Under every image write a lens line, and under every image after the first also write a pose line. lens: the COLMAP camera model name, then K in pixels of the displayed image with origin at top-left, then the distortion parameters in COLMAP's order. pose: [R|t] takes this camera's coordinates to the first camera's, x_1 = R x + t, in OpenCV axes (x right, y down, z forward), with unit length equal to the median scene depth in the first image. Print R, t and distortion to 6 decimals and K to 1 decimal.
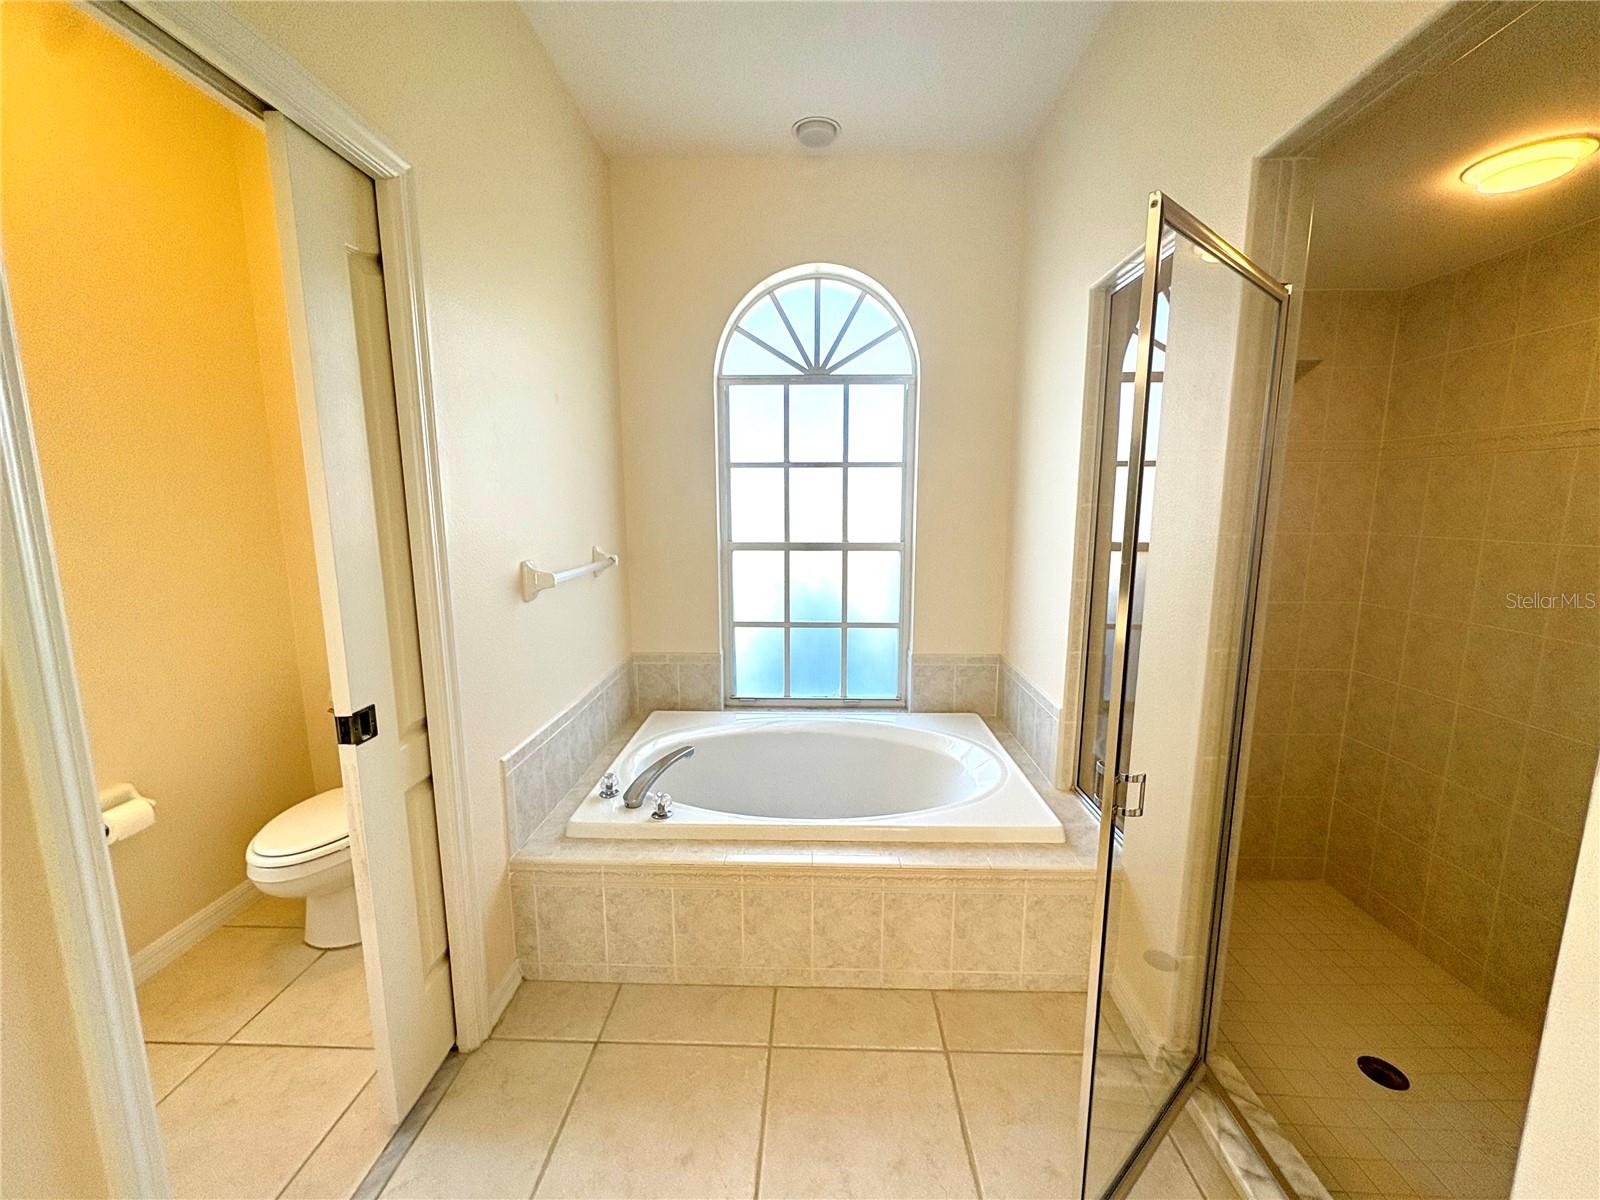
lens RADIAL K [[630.9, 0, 789.8], [0, 630.9, 596.9], [0, 0, 1]] dist [-0.001861, 0.001334]
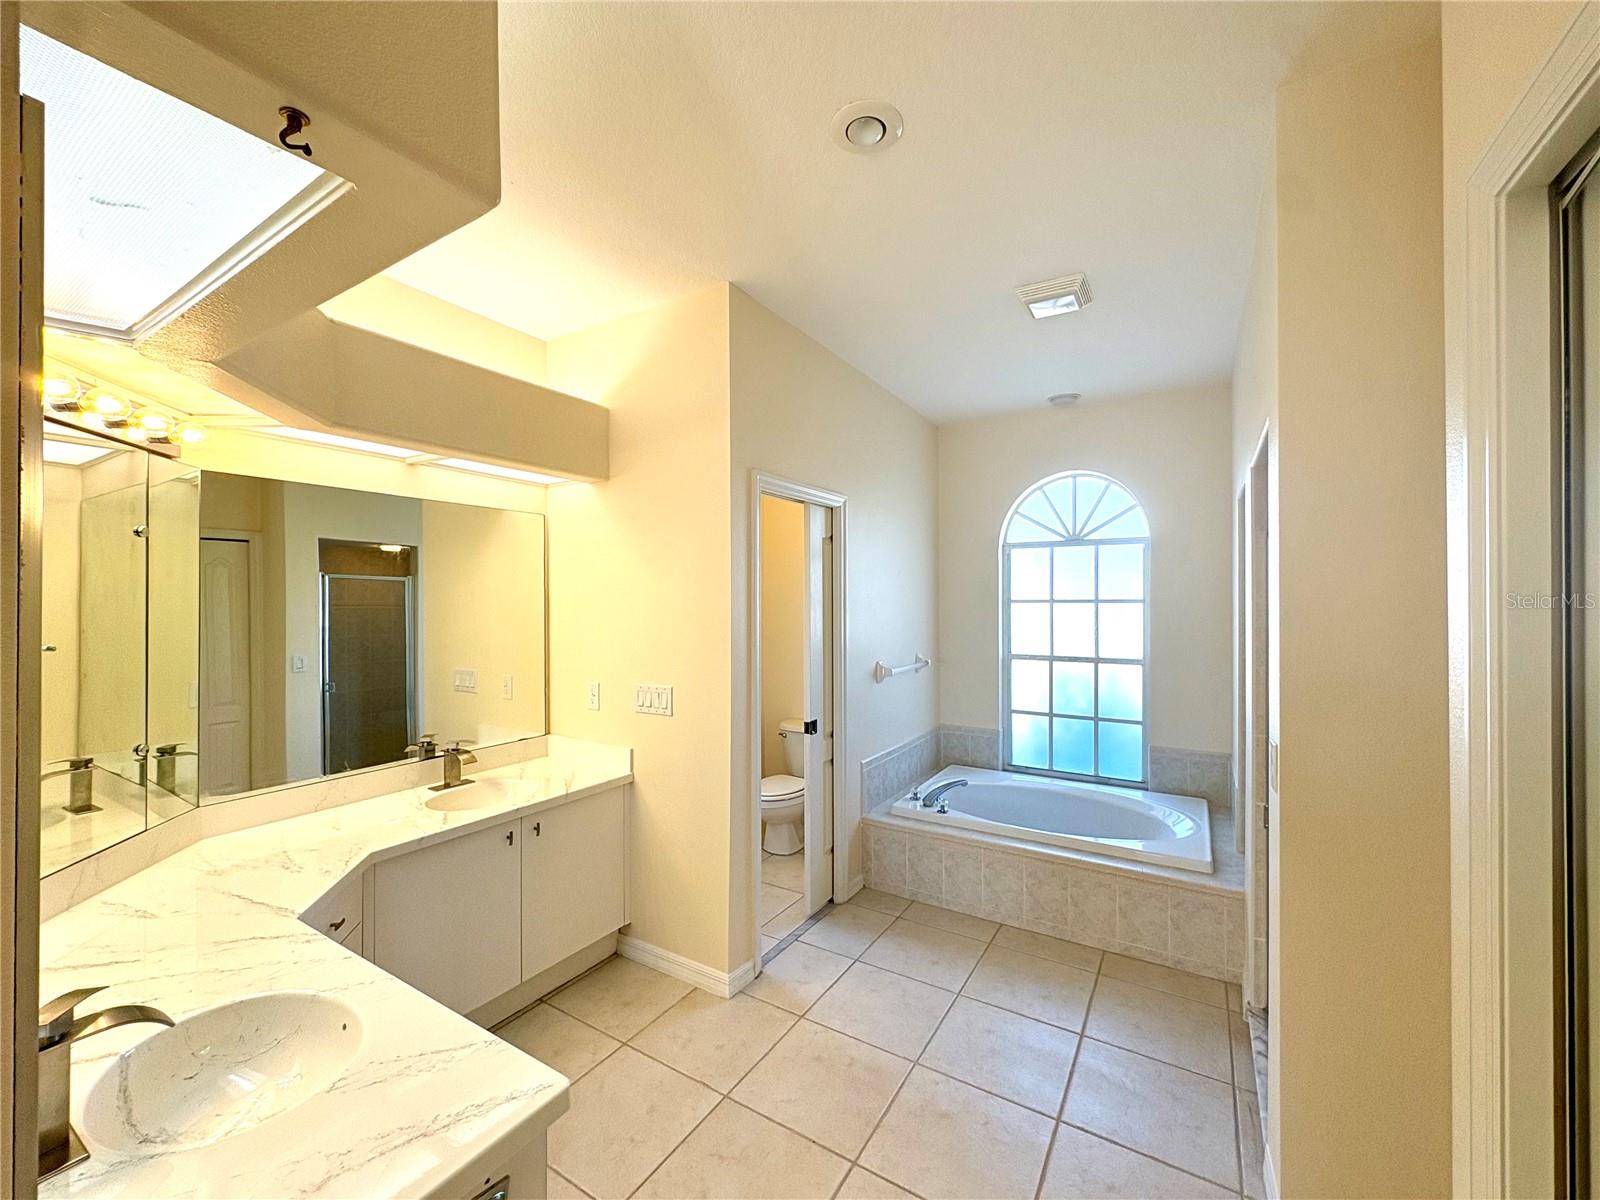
lens RADIAL K [[630.9, 0, 810.0], [0, 630.9, 600.3], [0, 0, 1]] dist [-0.001861, 0.001334]
pose [[0.875789, 0.002512, -0.482687, 0.218061], [-0.074696, 0.988646, -0.130383, 0.017029], [0.476879, 0.150243, 0.866033, -0.531489]]
